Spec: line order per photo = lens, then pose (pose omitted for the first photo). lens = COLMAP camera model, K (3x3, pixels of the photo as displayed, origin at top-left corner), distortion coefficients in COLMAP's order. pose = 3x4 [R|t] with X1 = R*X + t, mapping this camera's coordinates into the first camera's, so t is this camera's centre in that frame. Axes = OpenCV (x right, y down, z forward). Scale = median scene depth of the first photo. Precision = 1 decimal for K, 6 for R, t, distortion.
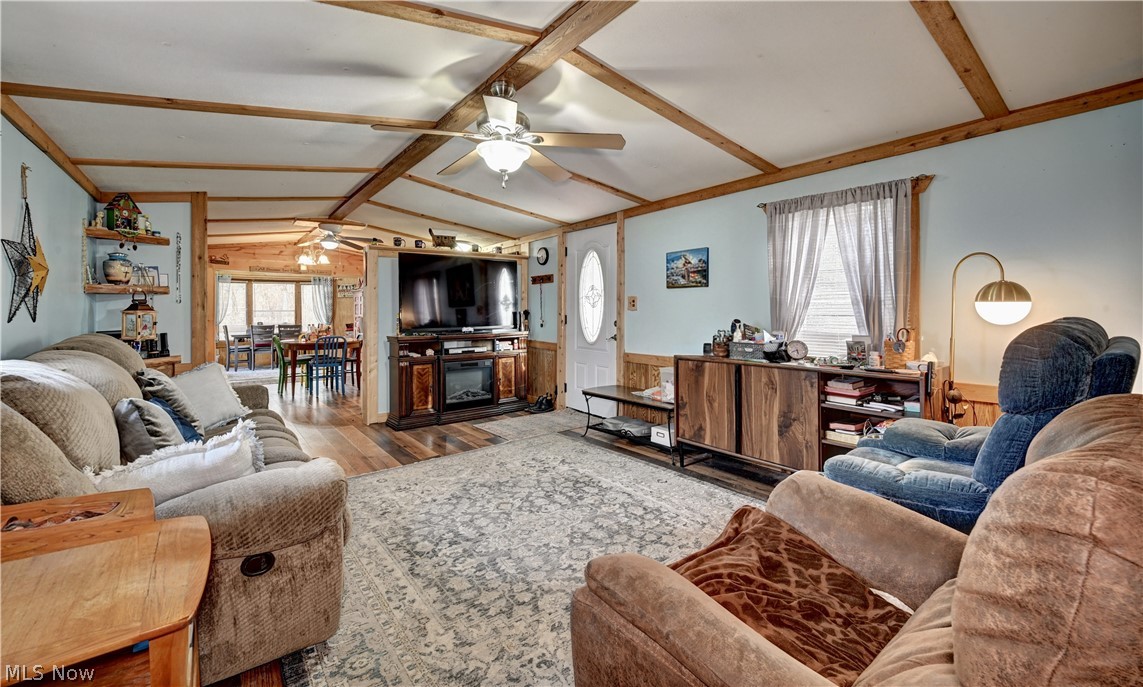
lens RADIAL K [[466.7, 0, 570.9], [0, 466.7, 307.7], [0, 0, 1]] dist [-0.001491, -0.000264]
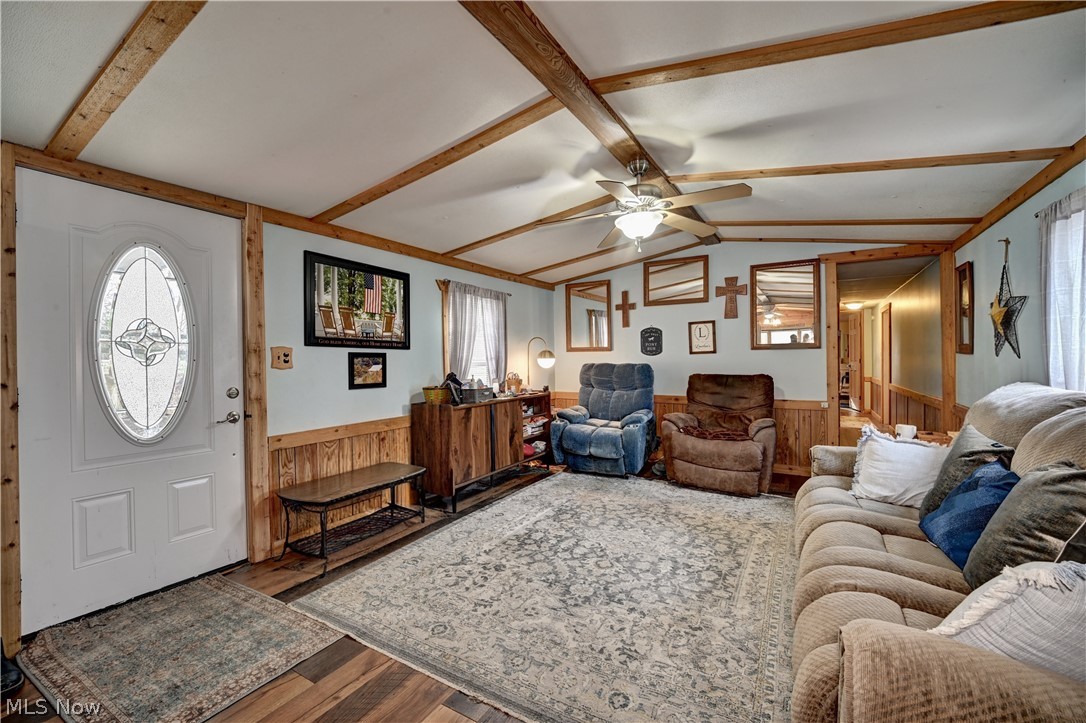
lens RADIAL K [[448.7, 0, 543.0], [0, 448.7, 361.5], [0, 0, 1]] dist [-0.002746, -0.008373]
pose [[-0.364869, 0.007942, 0.931025, -0.929963], [0.023289, 0.999729, 0.000599, 0.003520], [-0.930768, 0.021902, -0.364955, 1.401847]]
